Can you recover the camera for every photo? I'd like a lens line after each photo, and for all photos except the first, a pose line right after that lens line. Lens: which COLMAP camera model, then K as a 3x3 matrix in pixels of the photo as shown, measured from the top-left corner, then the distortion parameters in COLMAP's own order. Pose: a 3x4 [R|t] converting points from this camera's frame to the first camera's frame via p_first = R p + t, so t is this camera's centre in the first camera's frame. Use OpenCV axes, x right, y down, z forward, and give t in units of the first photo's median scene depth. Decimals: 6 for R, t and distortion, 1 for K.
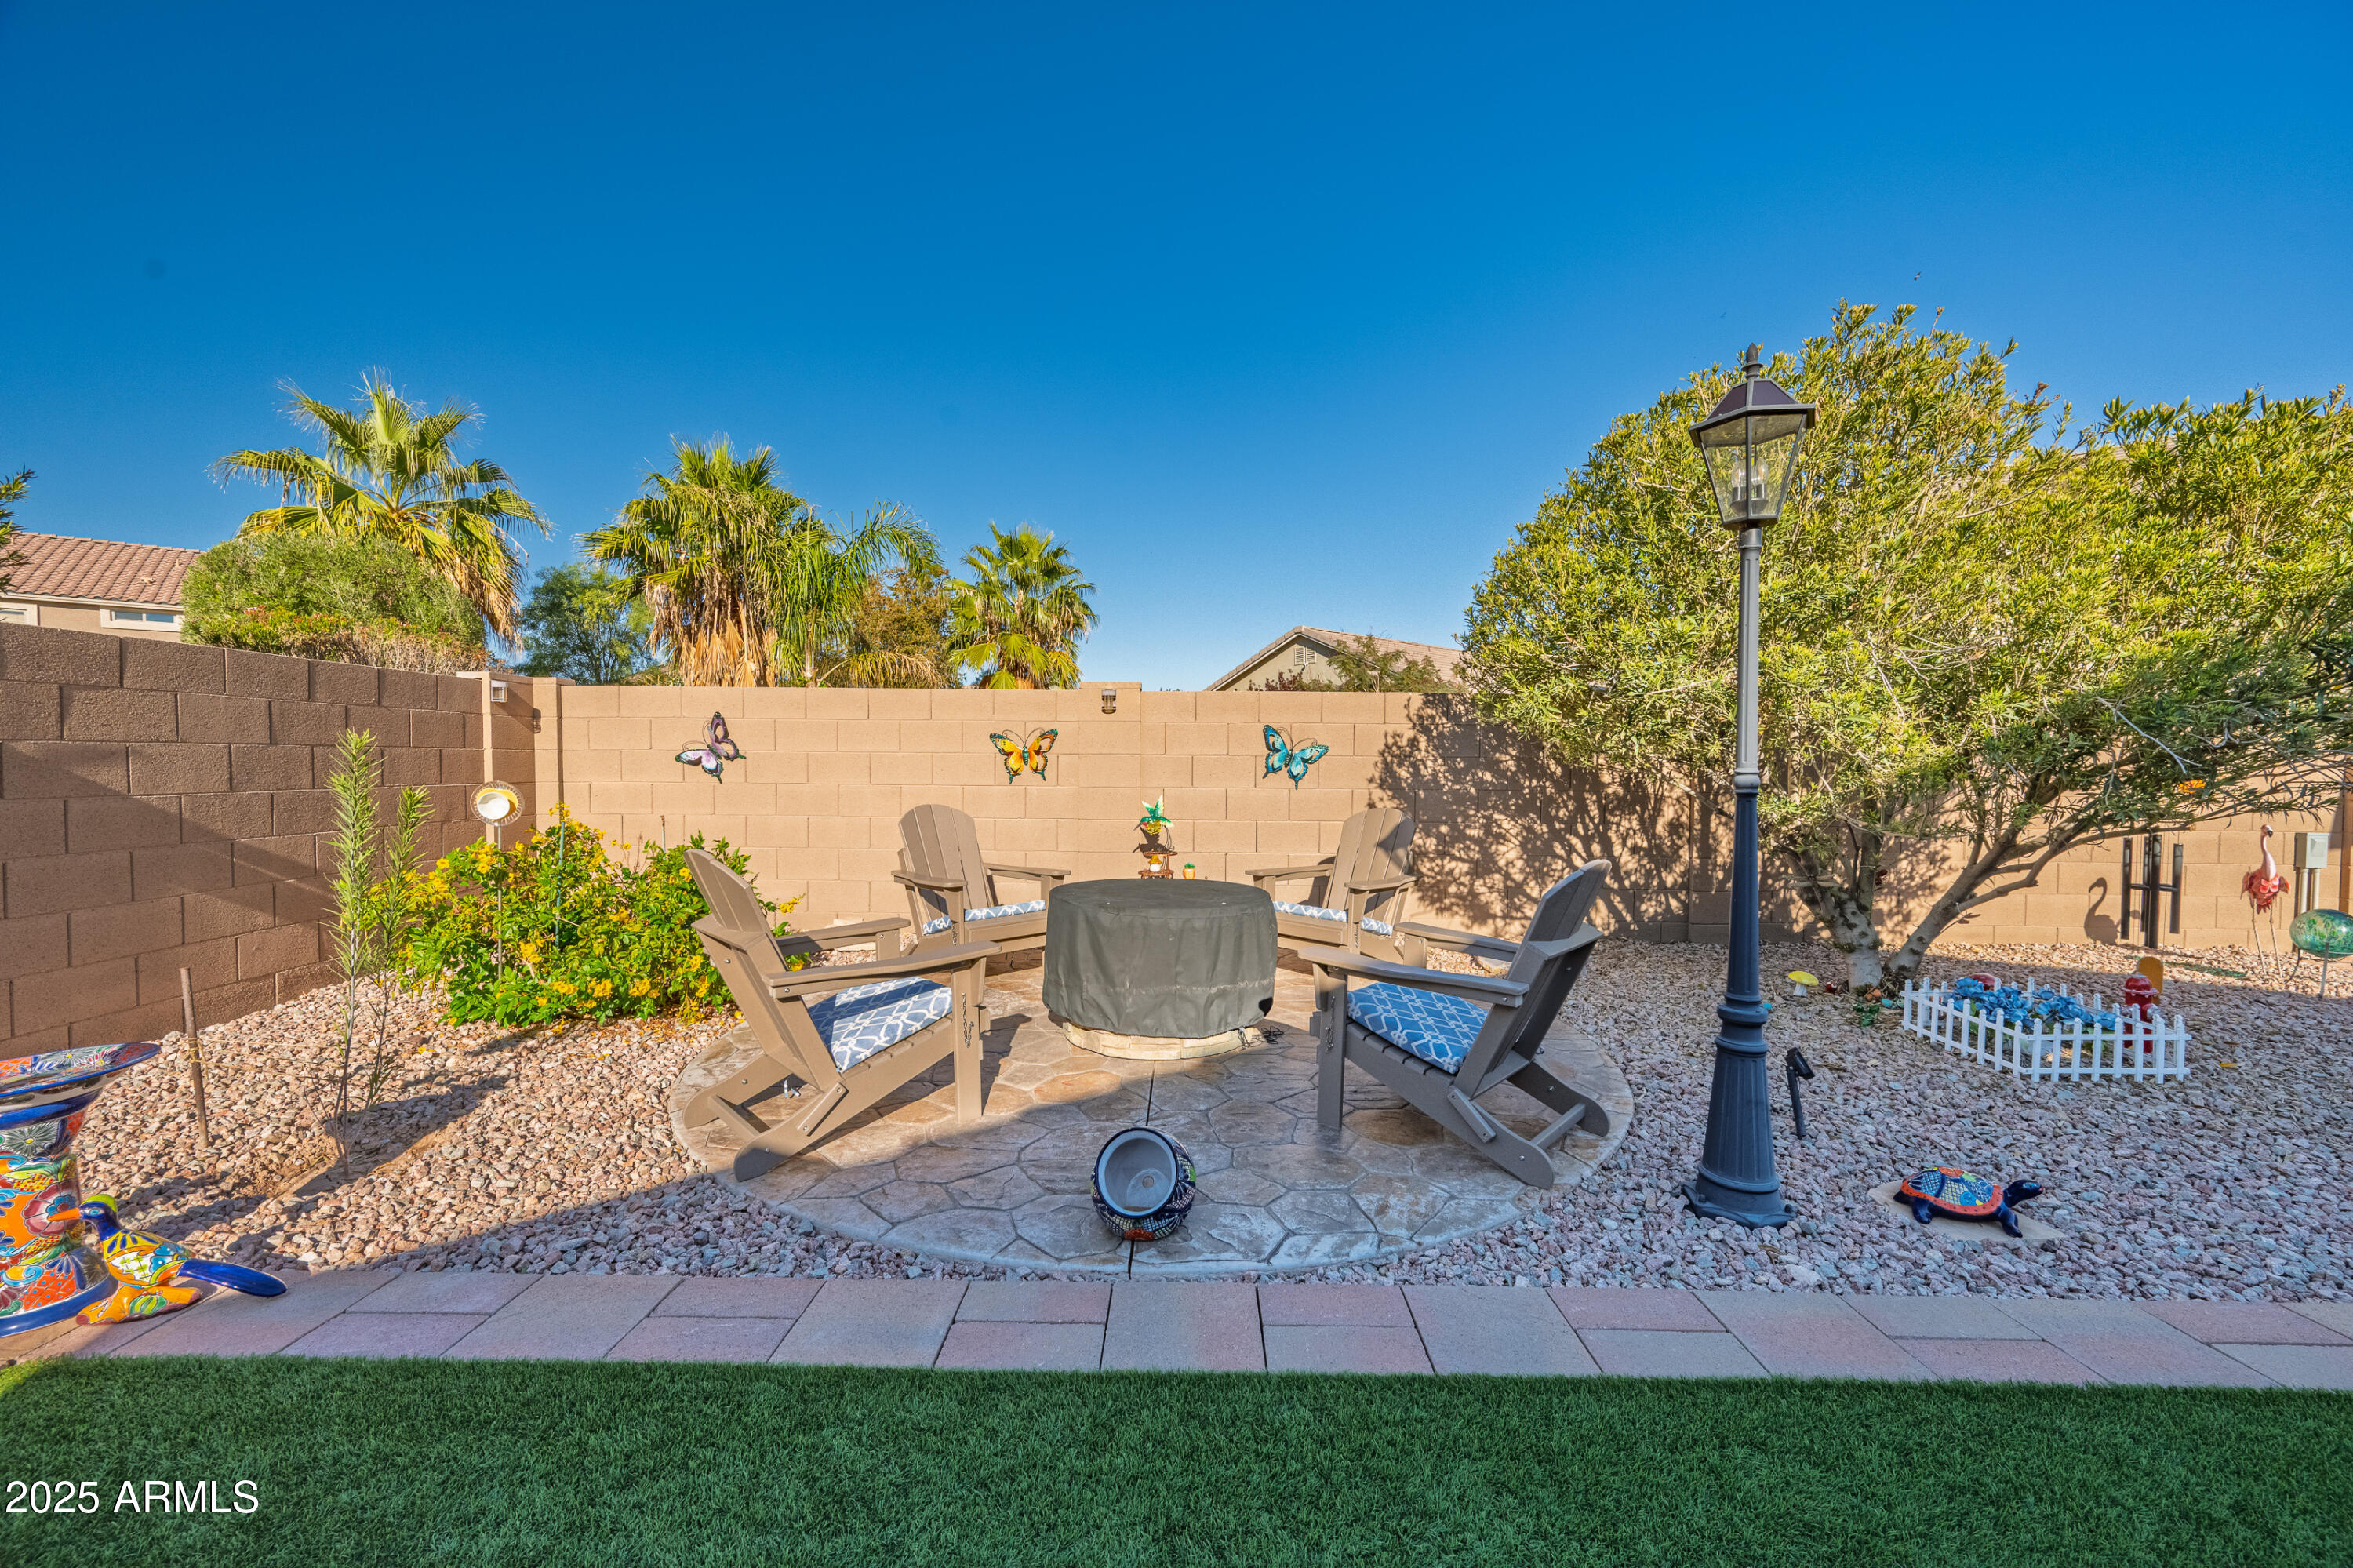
lens RADIAL K [[917.9, 0, 1176.5], [0, 917.9, 784.0], [0, 0, 1]] dist [-0.000384, -0.000053]
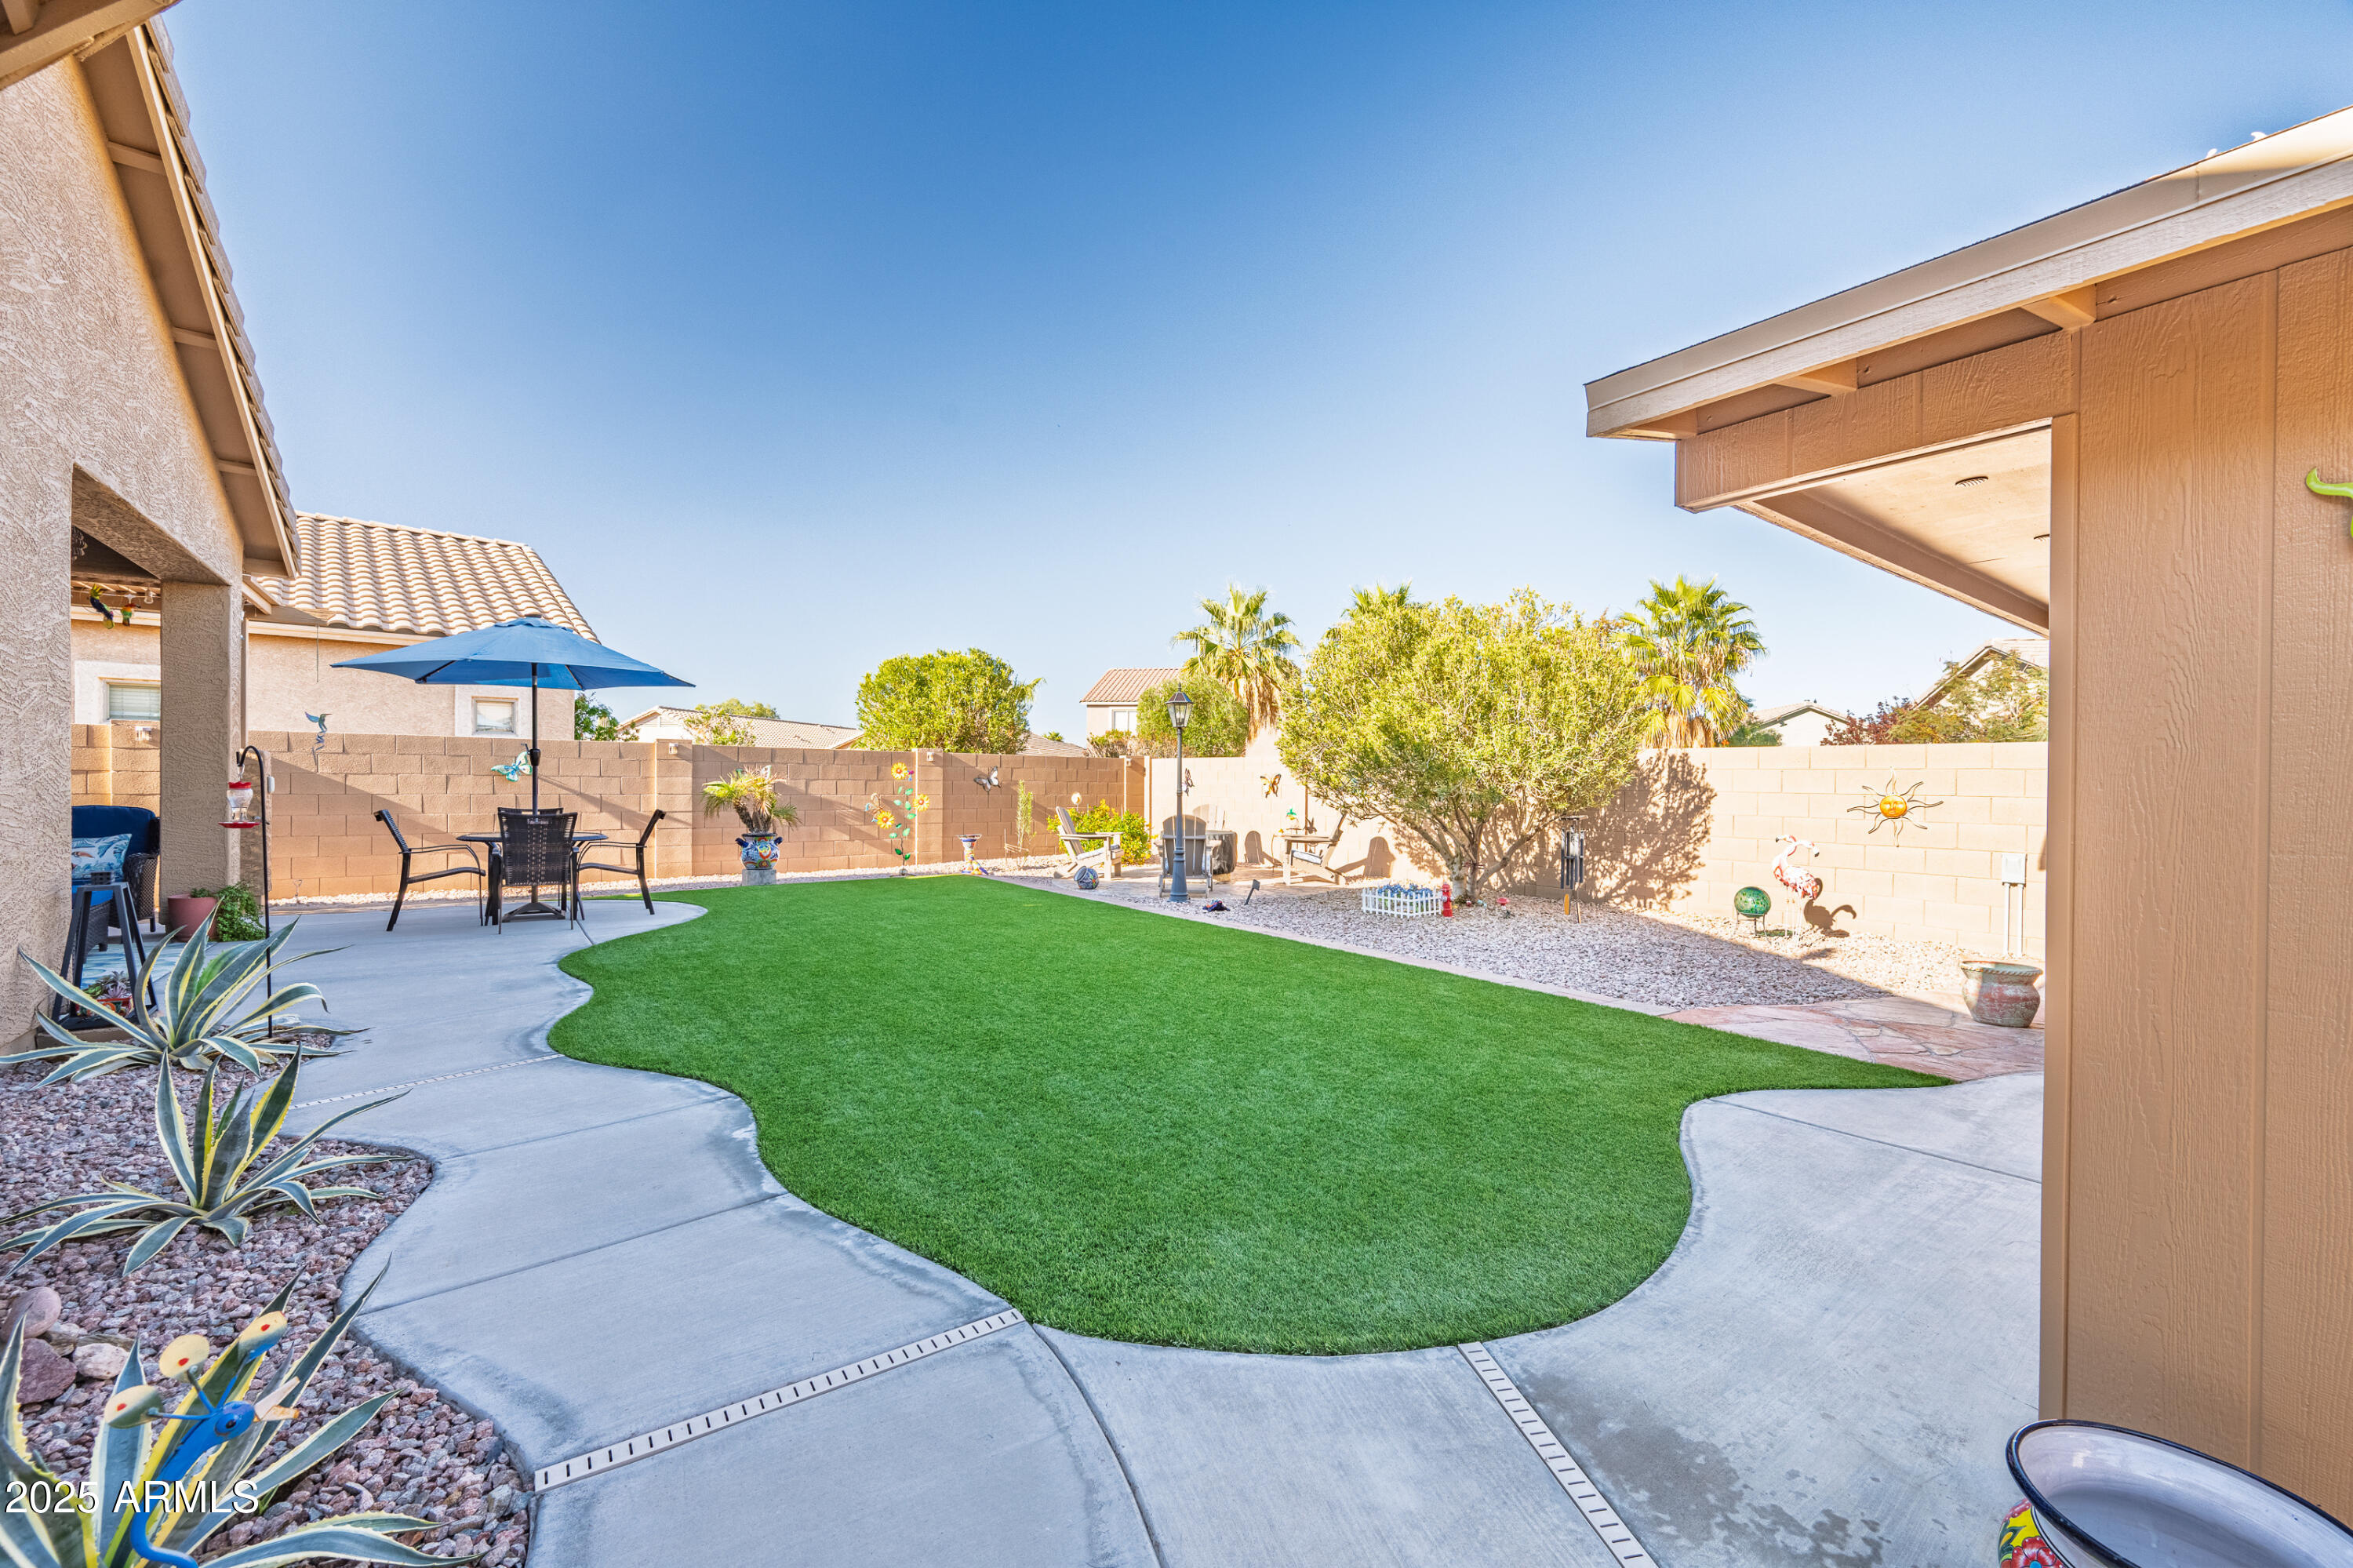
lens RADIAL K [[926.3, 0, 1178.2], [0, 926.3, 787.6], [0, 0, 1]] dist [-0.000492, 0.000090]
pose [[0.609664, 0.004117, -0.792649, 2.490199], [-0.027291, 0.999503, -0.015800, 0.025294], [0.792190, 0.031265, 0.609473, -0.945431]]
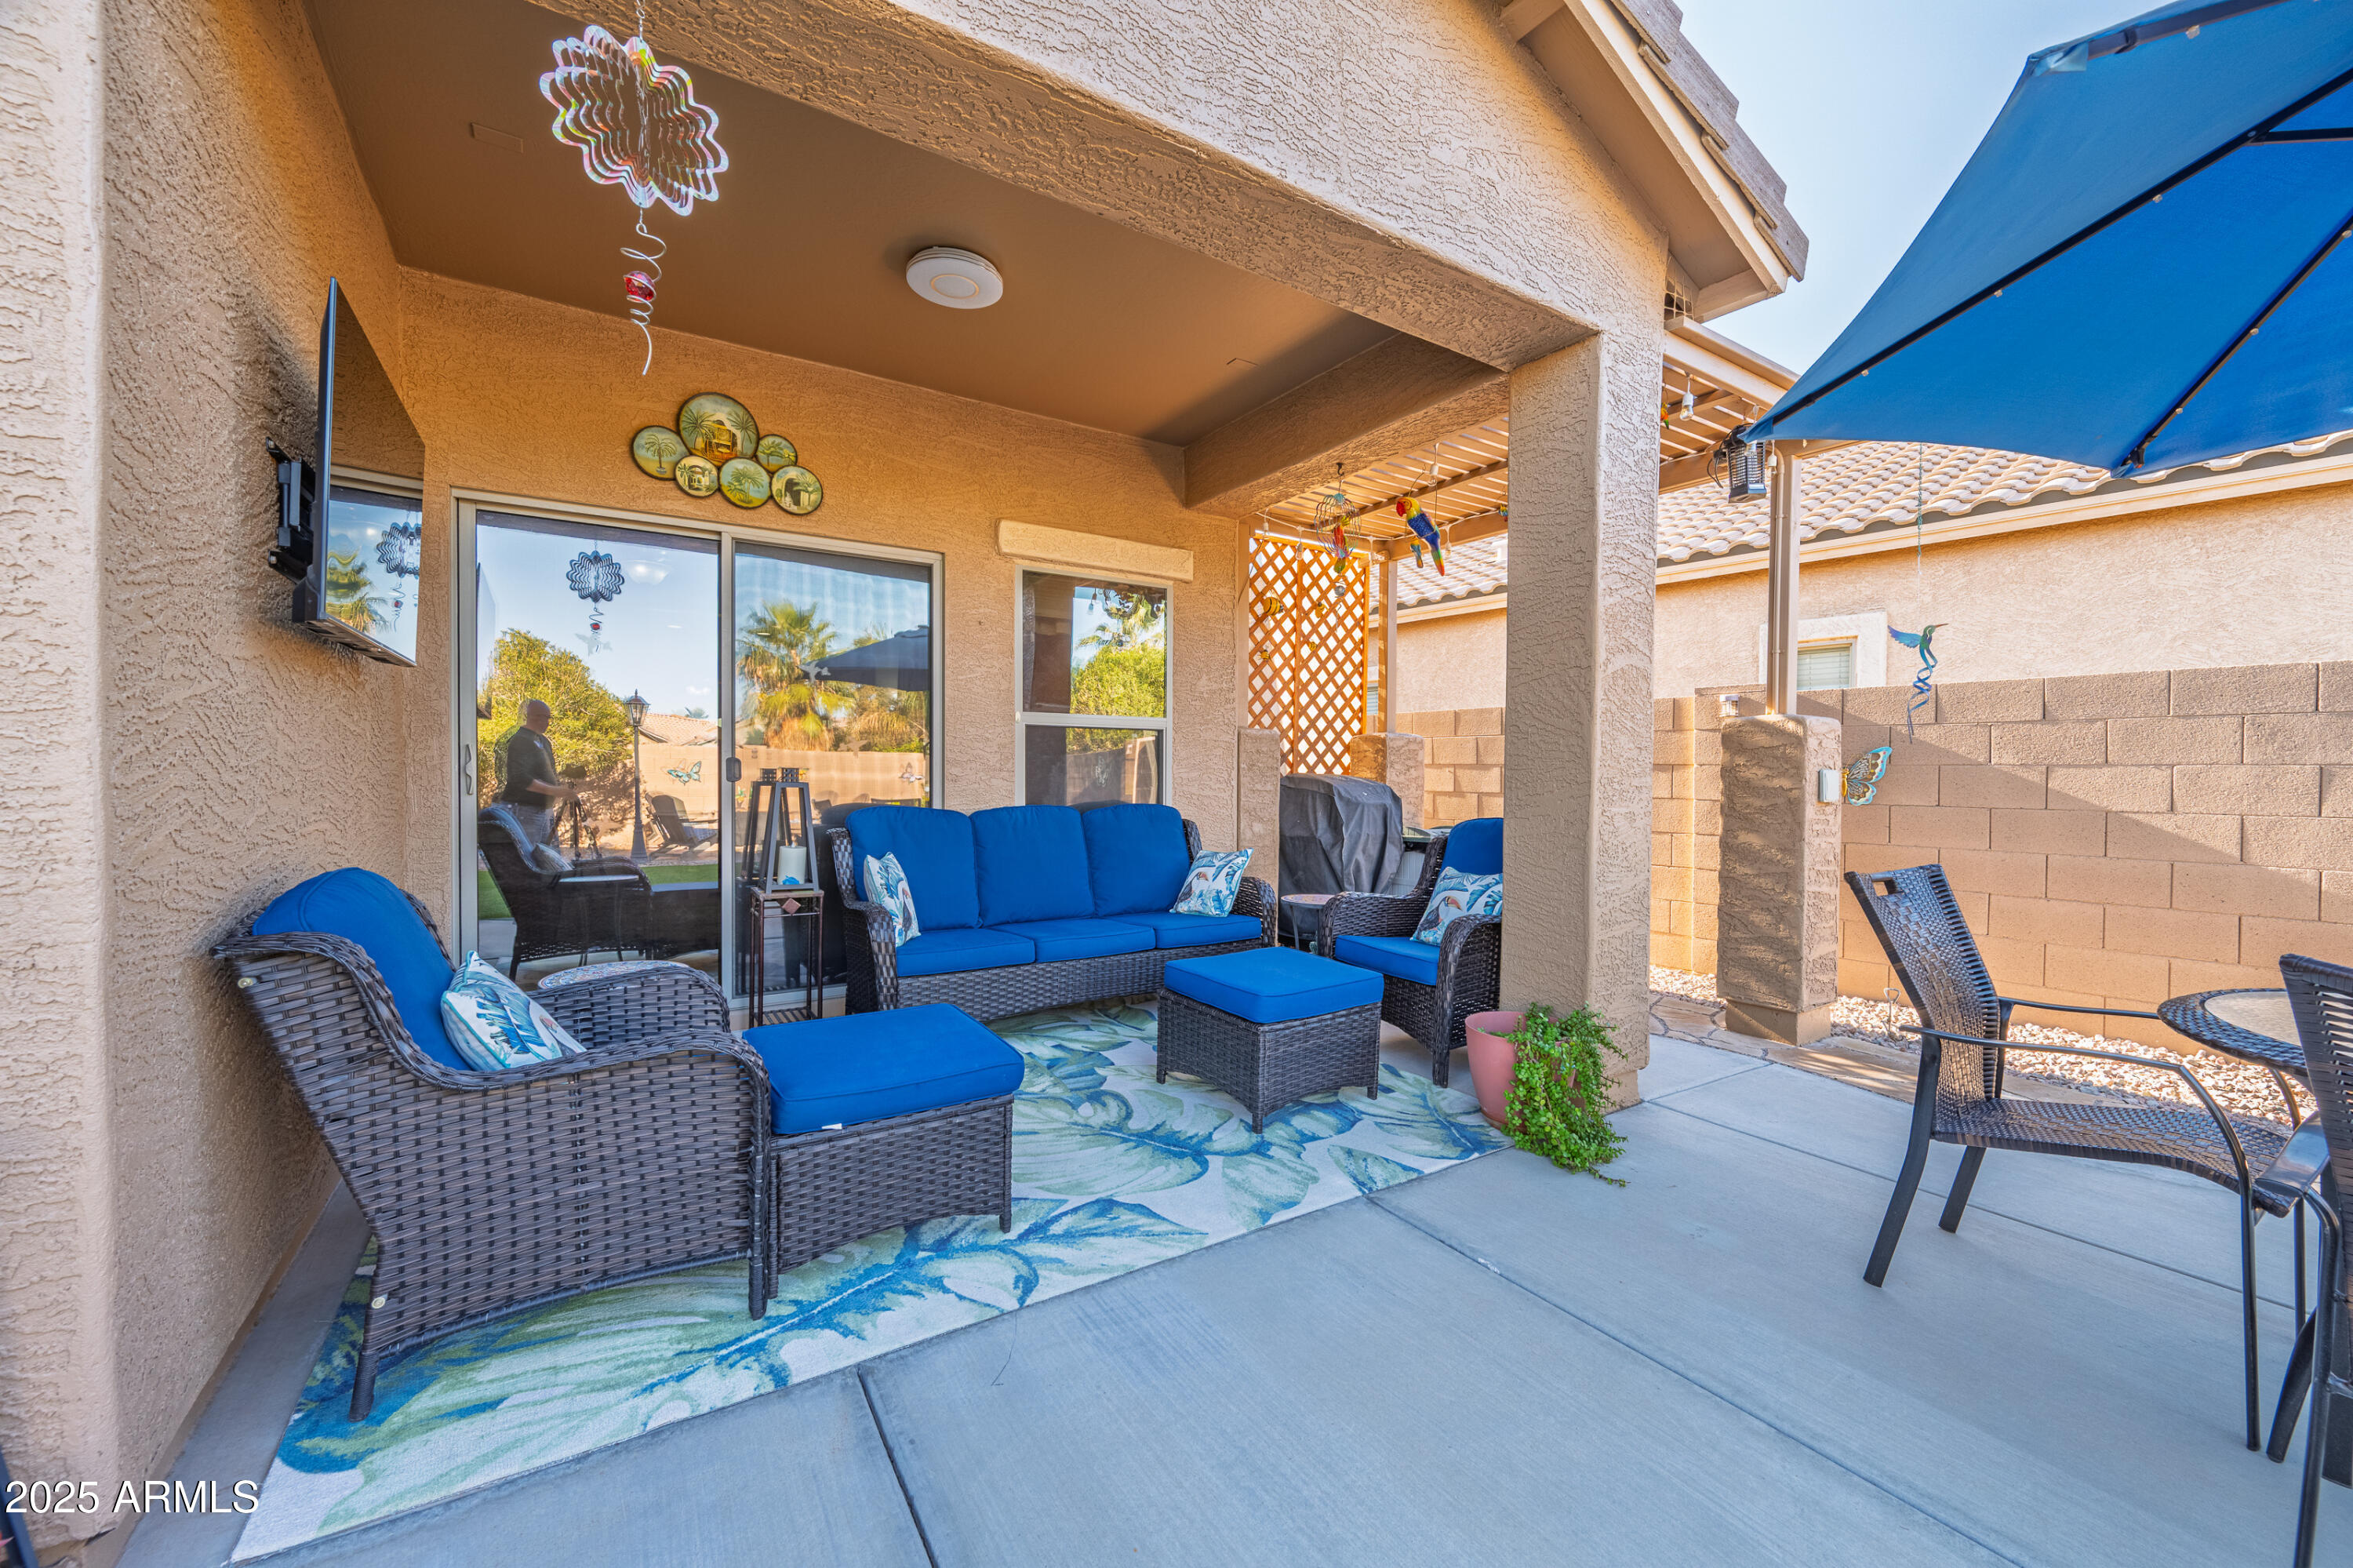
lens RADIAL K [[926.3, 0, 1178.2], [0, 926.3, 787.6], [0, 0, 1]] dist [-0.000492, 0.000090]
pose [[-0.831516, -0.002219, -0.555496, 0.571241], [-0.026698, 0.998996, 0.035973, 0.024454], [0.554859, 0.044743, -0.830740, -0.838838]]
